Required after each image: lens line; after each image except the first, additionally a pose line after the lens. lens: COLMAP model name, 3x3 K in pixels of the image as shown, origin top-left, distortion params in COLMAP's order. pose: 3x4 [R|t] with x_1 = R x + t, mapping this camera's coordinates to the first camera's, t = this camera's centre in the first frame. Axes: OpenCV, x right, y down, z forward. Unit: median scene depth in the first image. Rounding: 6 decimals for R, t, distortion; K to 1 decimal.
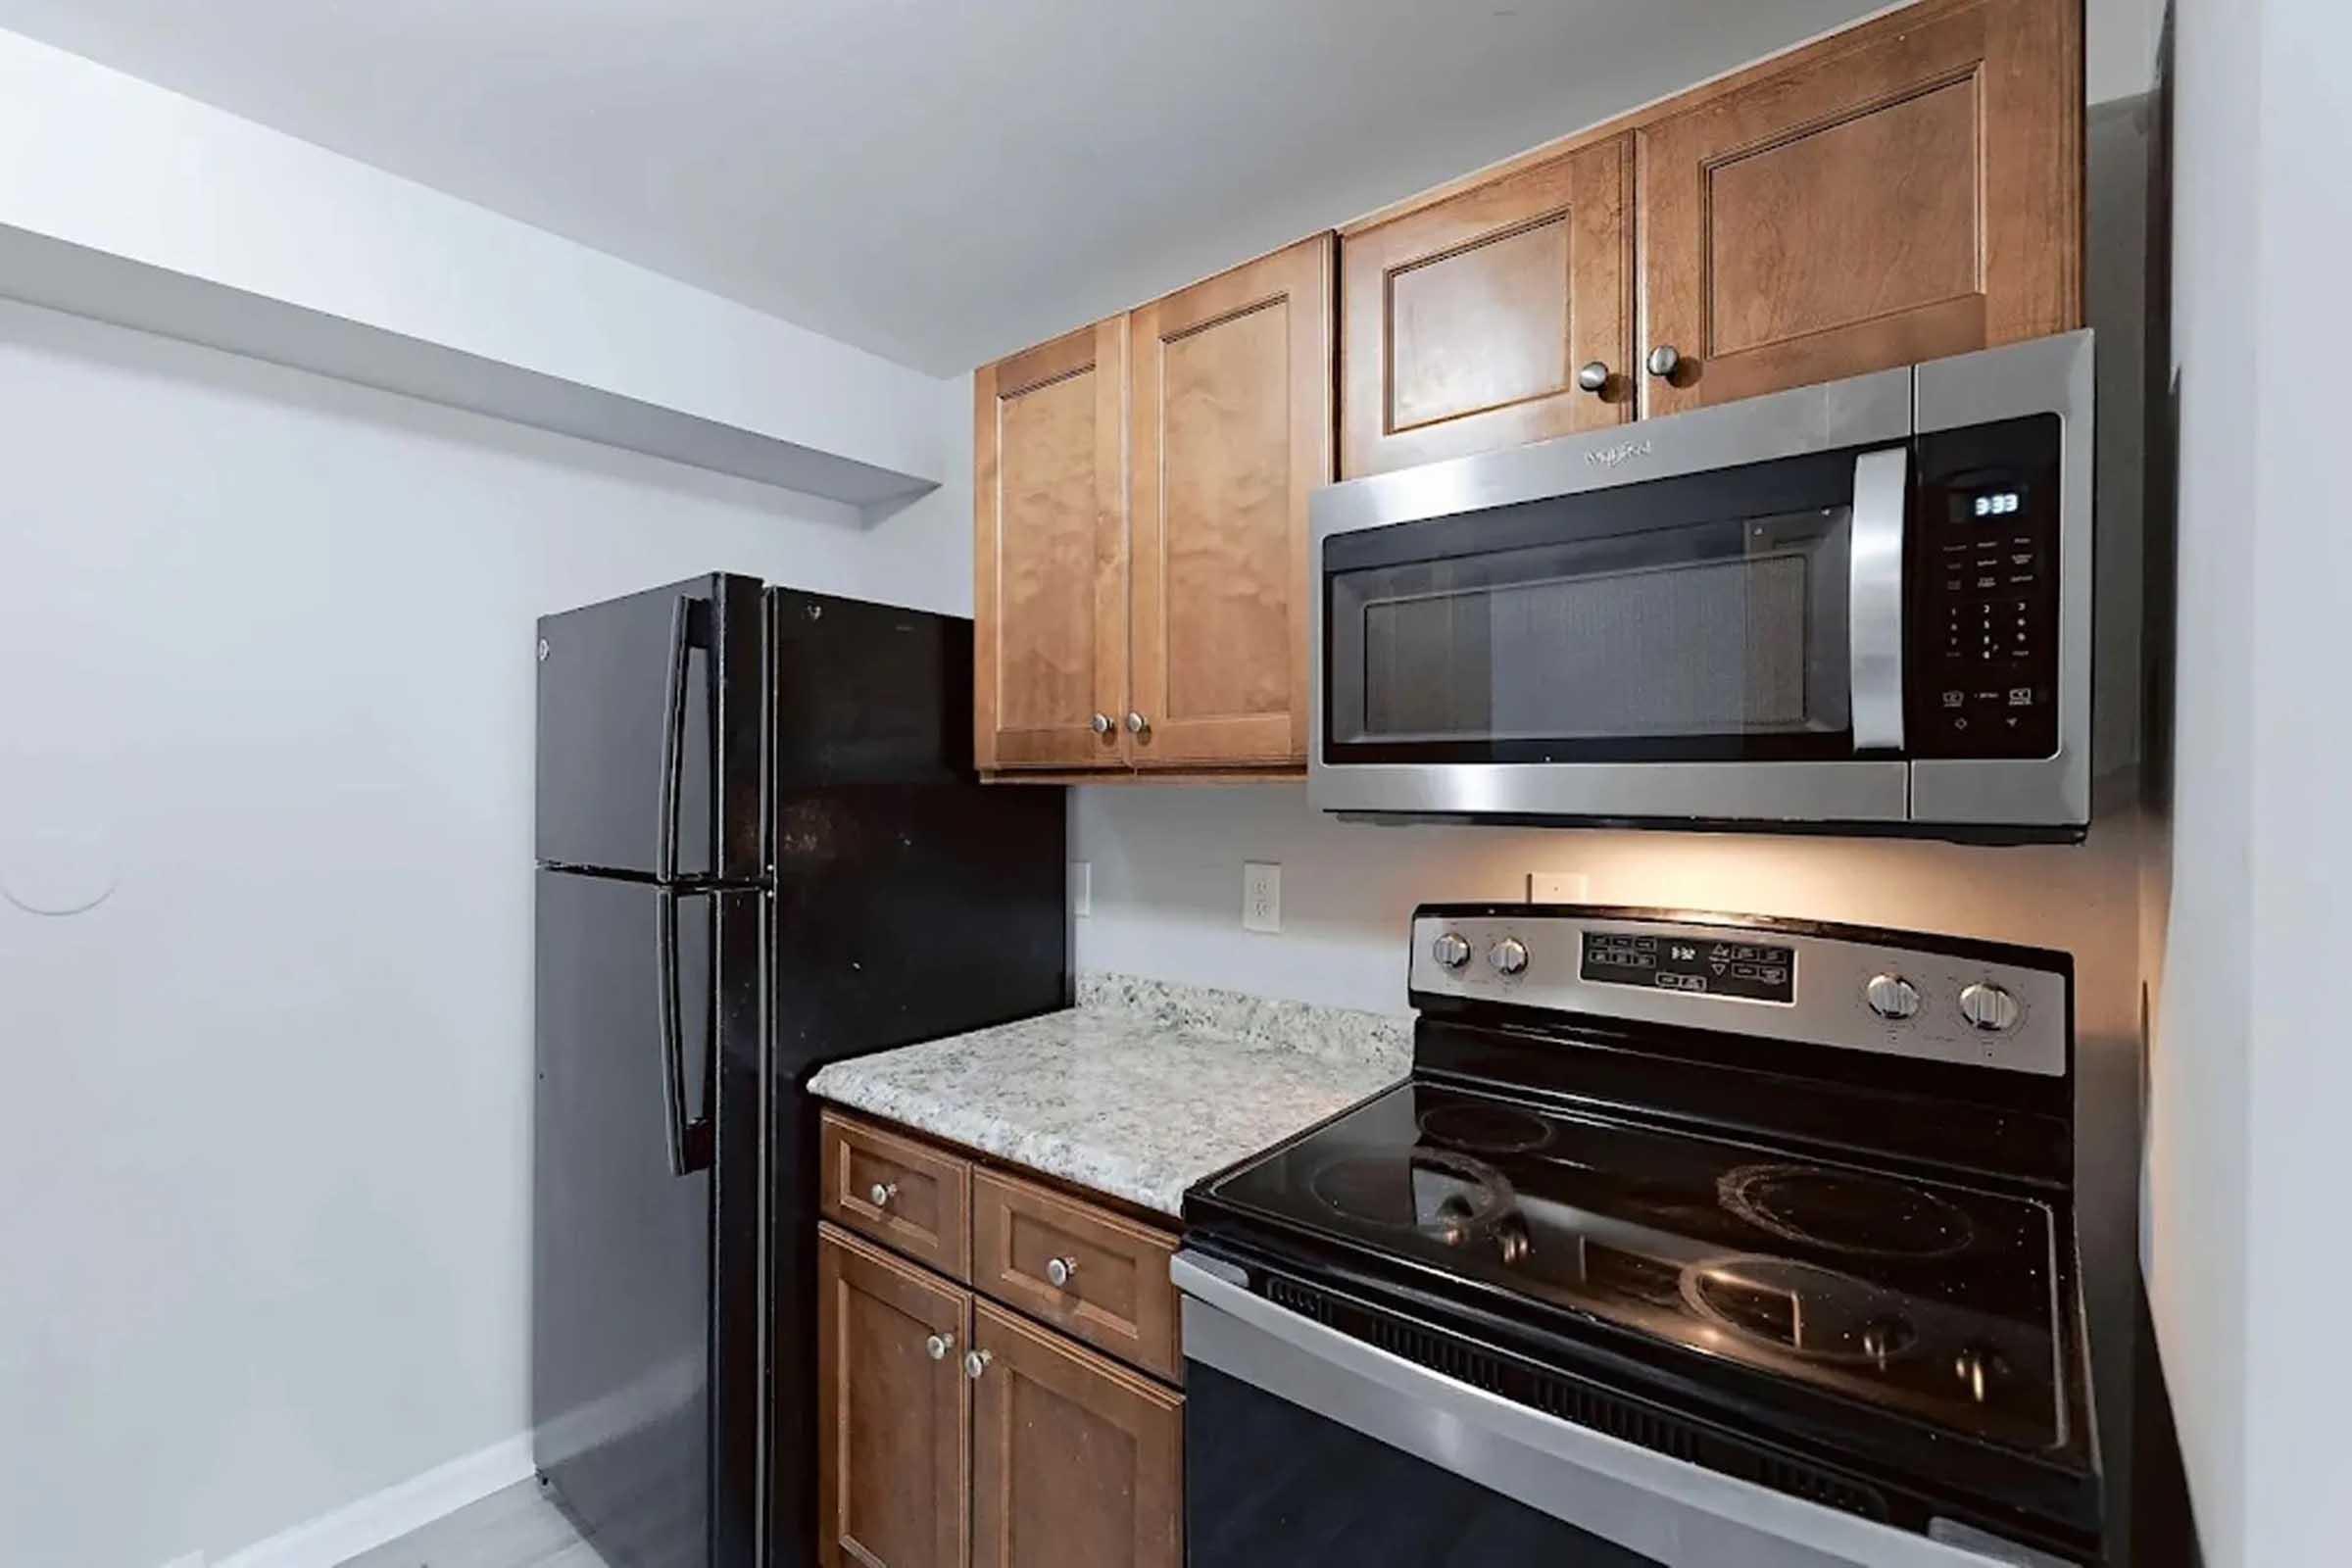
lens RADIAL K [[1043.2, 0, 1174.9], [0, 1043.2, 787.0], [0, 0, 1]] dist [-0.004760, -0.000294]
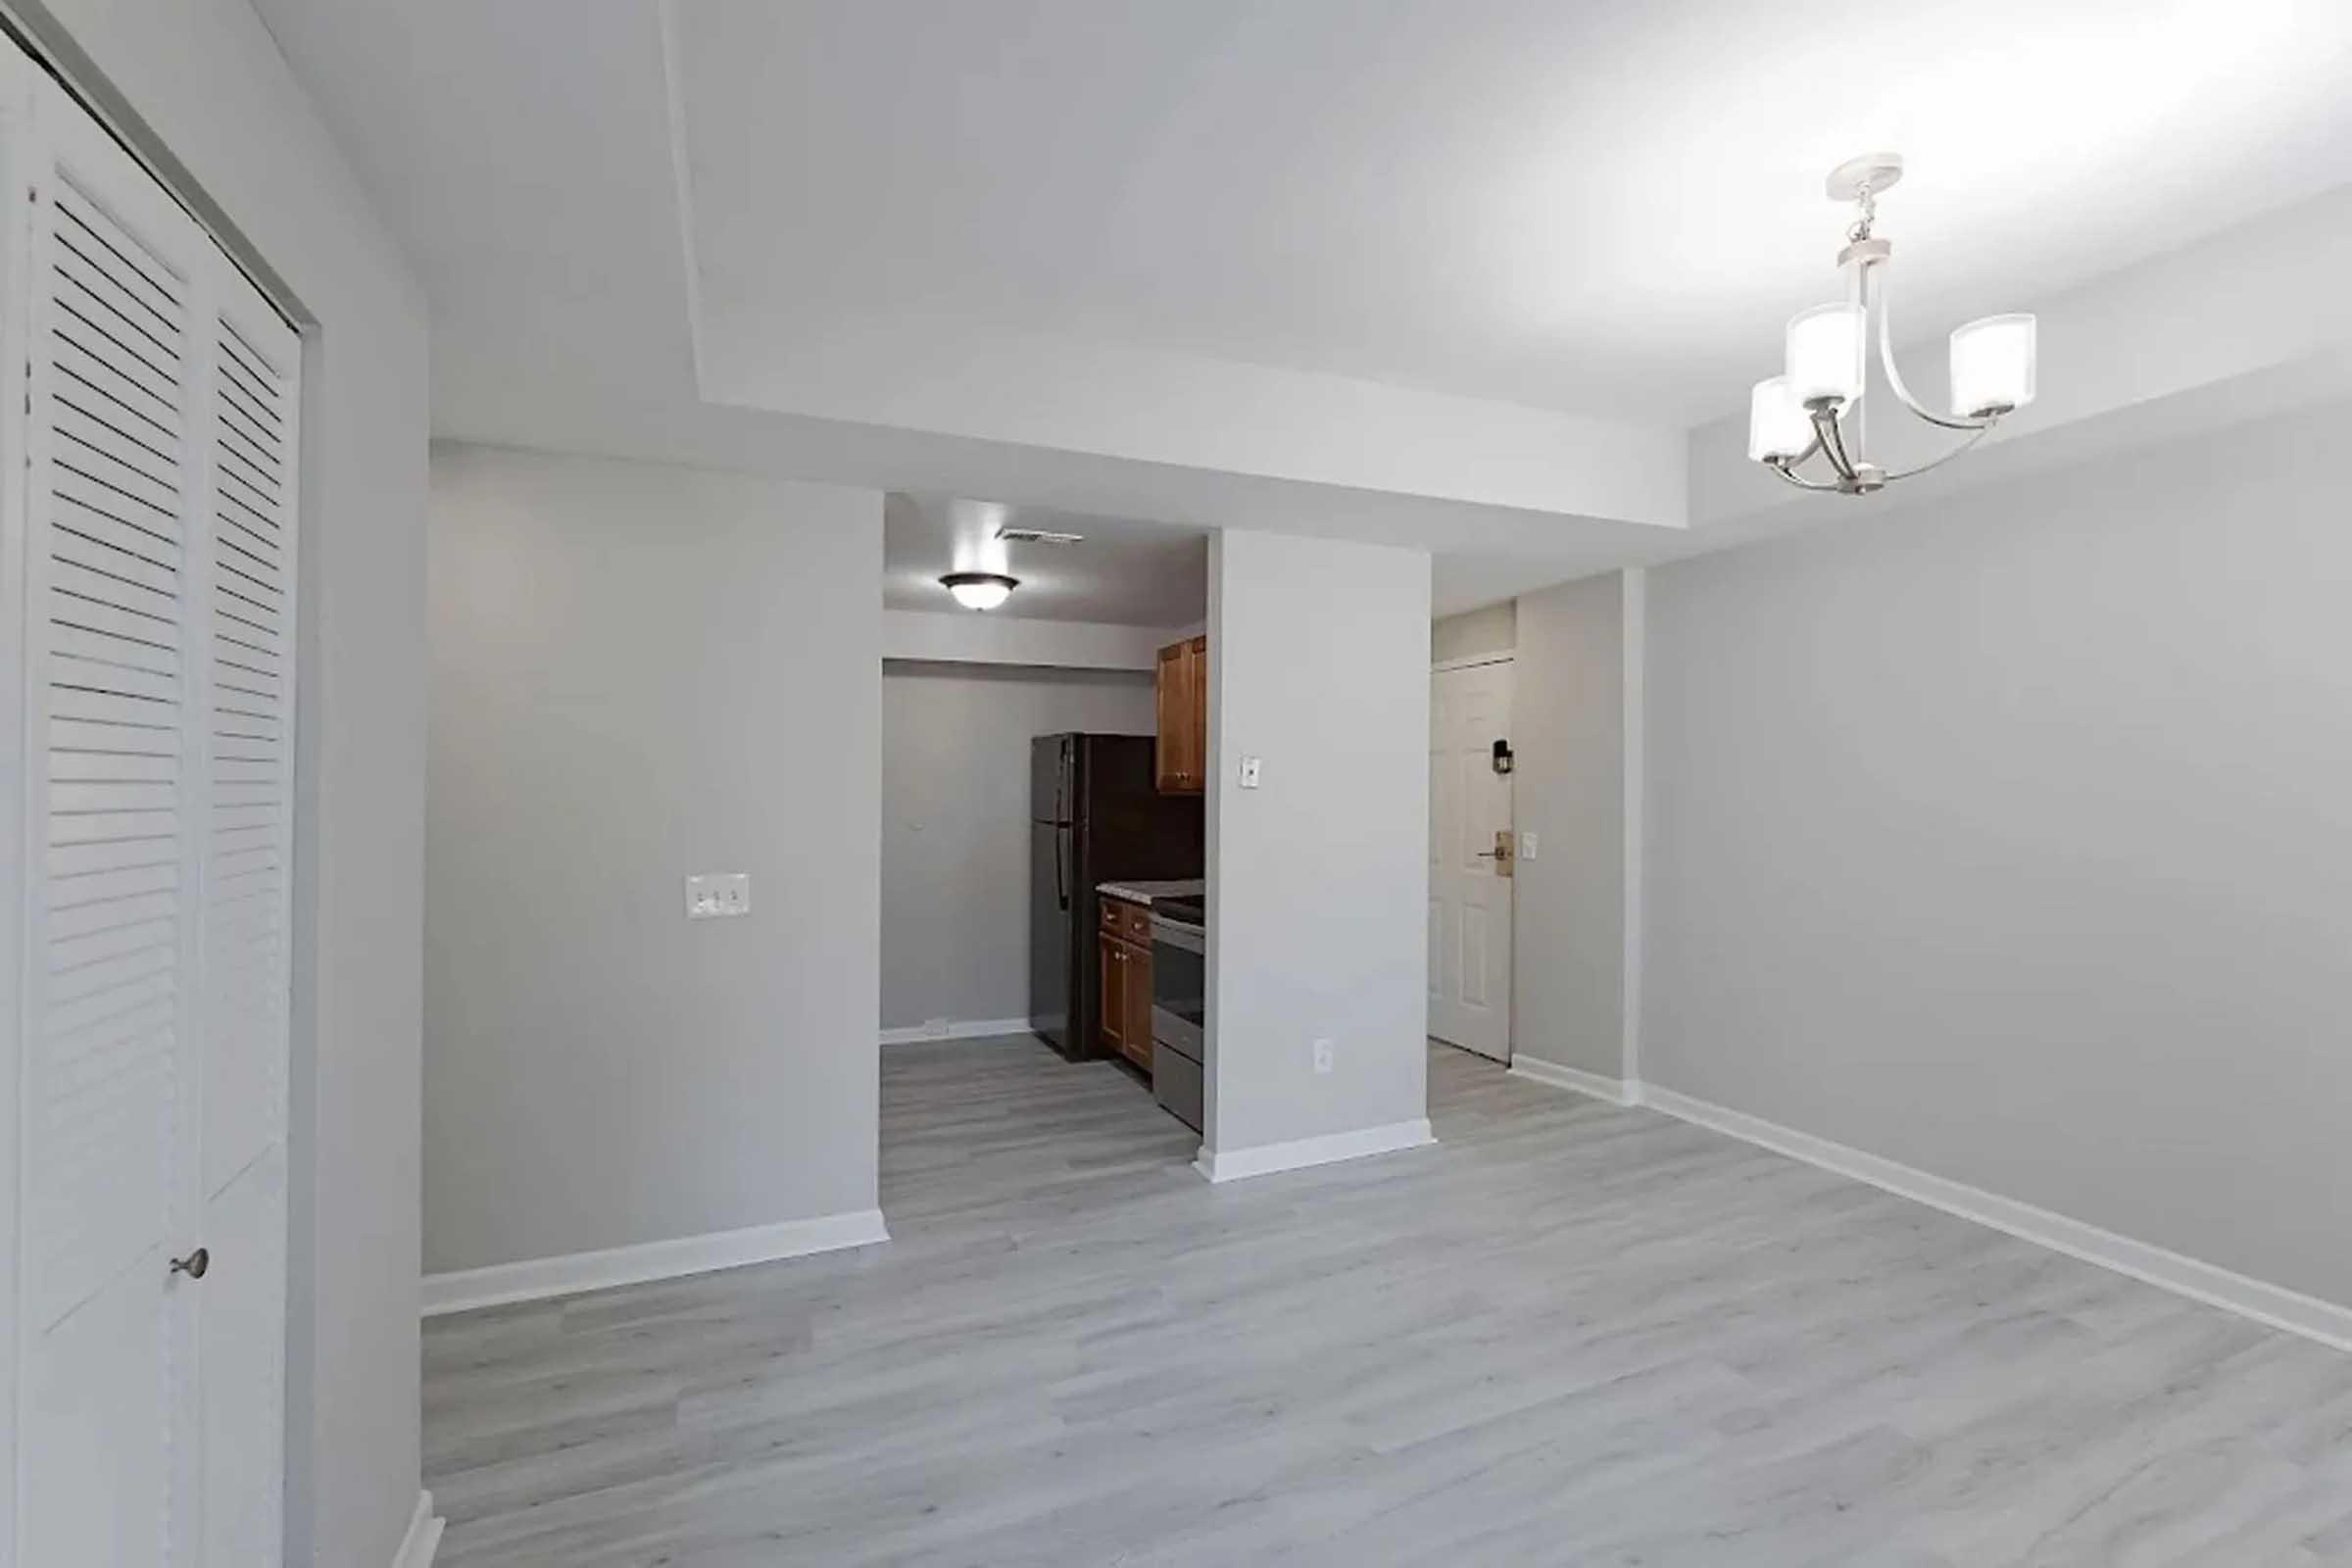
lens RADIAL K [[1030.4, 0, 1163.6], [0, 1030.4, 784.8], [0, 0, 1]] dist [-0.002829, 0.000021]
pose [[0.884889, -0.004482, -0.465781, 1.362745], [0.001907, 0.999980, -0.005998, -0.015867], [0.465798, 0.004420, 0.884880, -1.785084]]
